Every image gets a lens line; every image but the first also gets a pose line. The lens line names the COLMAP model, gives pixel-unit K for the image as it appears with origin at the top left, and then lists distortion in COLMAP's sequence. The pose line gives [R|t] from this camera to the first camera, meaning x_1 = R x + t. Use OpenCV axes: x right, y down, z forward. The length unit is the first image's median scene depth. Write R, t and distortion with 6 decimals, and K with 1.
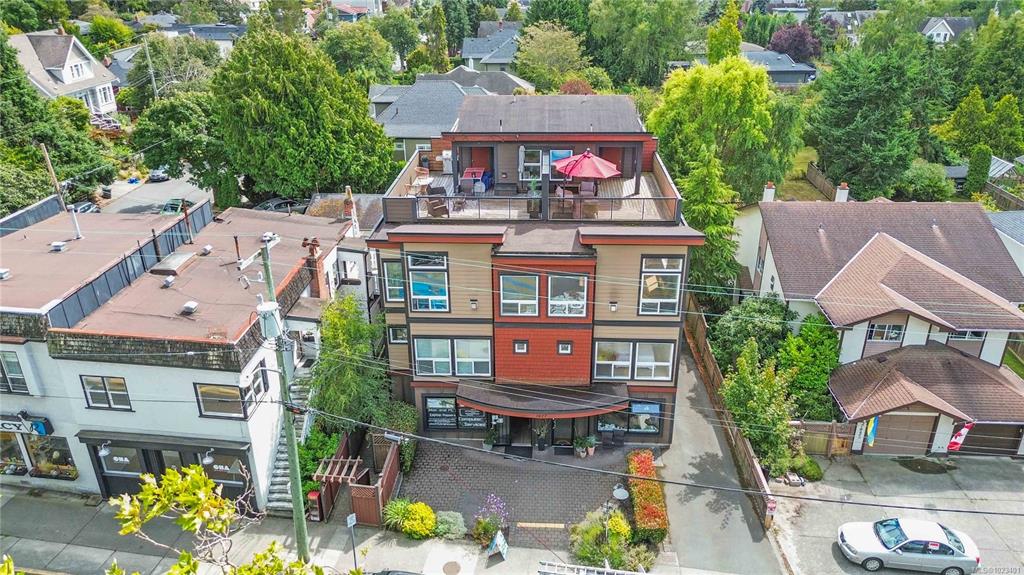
lens RADIAL K [[724.1, 0, 512.0], [0, 724.1, 287.5], [0, 0, 1]] dist [0.093405, -0.098799]
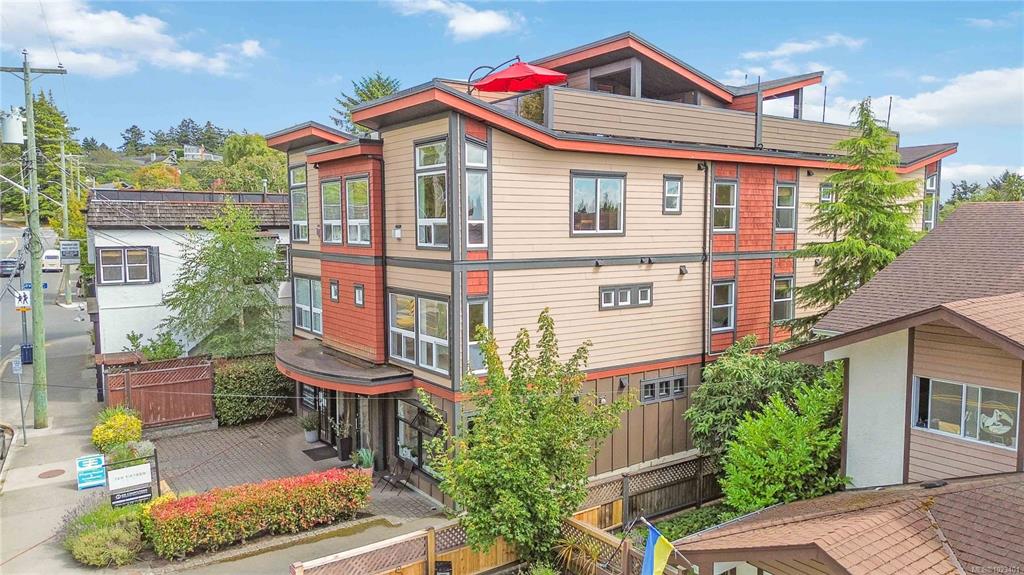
lens RADIAL K [[724.1, 0, 512.0], [0, 724.1, 287.5], [0, 0, 1]] dist [0.093405, -0.098799]
pose [[0.621619, 0.073236, -0.779889, 0.692283], [-0.327285, 0.928834, -0.173643, 0.146844], [0.711671, 0.363186, 0.601350, 0.676585]]
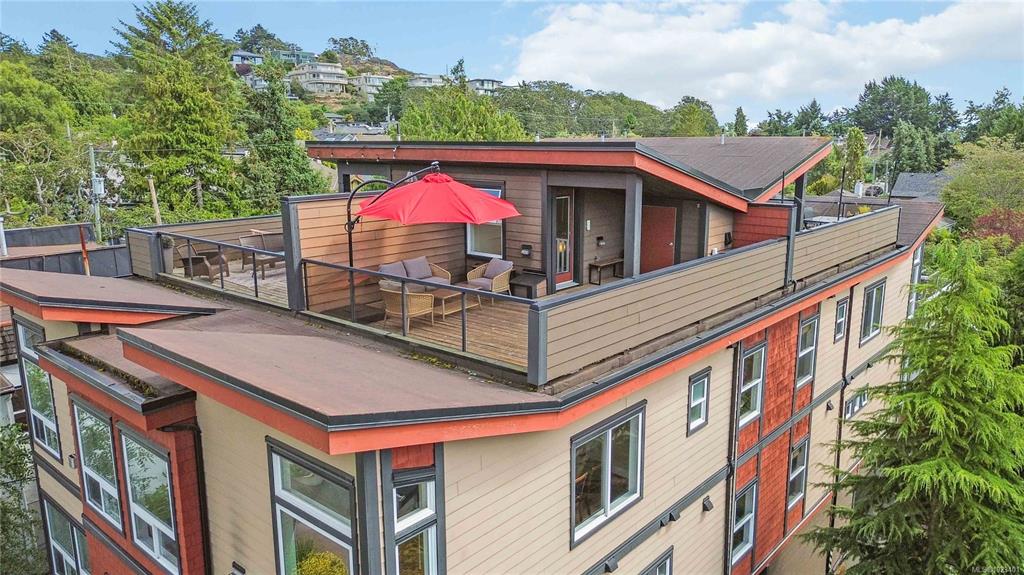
lens RADIAL K [[724.1, 0, 512.0], [0, 724.1, 287.5], [0, 0, 1]] dist [0.093405, -0.098799]
pose [[0.785604, 0.131228, -0.604654, 0.406913], [-0.256781, 0.958267, -0.125653, -0.087215], [0.562930, 0.253977, 0.786515, 0.749258]]
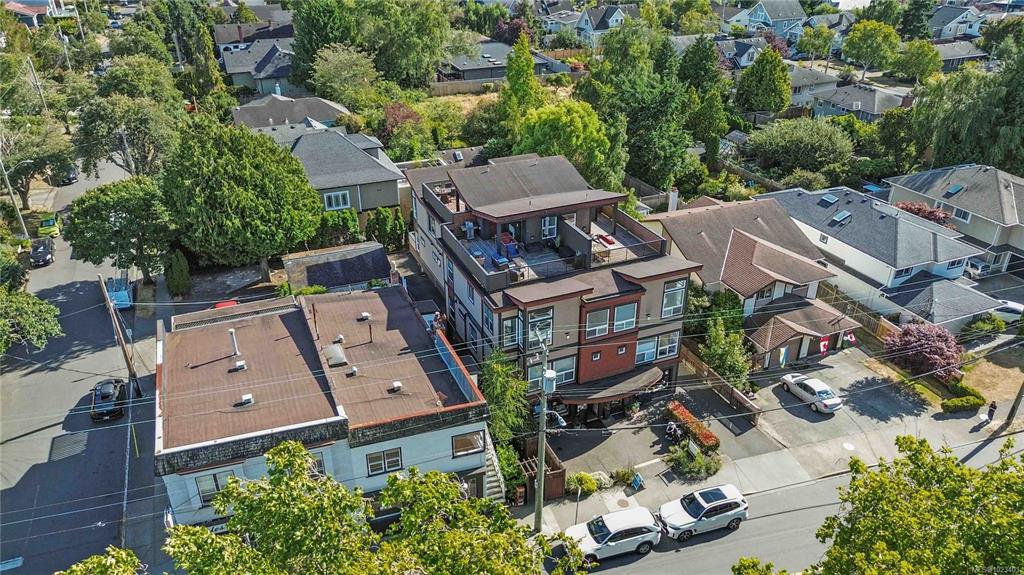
lens RADIAL K [[724.1, 0, 512.0], [0, 724.1, 287.5], [0, 0, 1]] dist [0.093405, -0.098799]
pose [[0.897294, -0.201383, 0.392820, -0.696754], [0.176929, 0.979340, 0.097921, -0.232007], [-0.404424, -0.018363, 0.914387, -0.293362]]
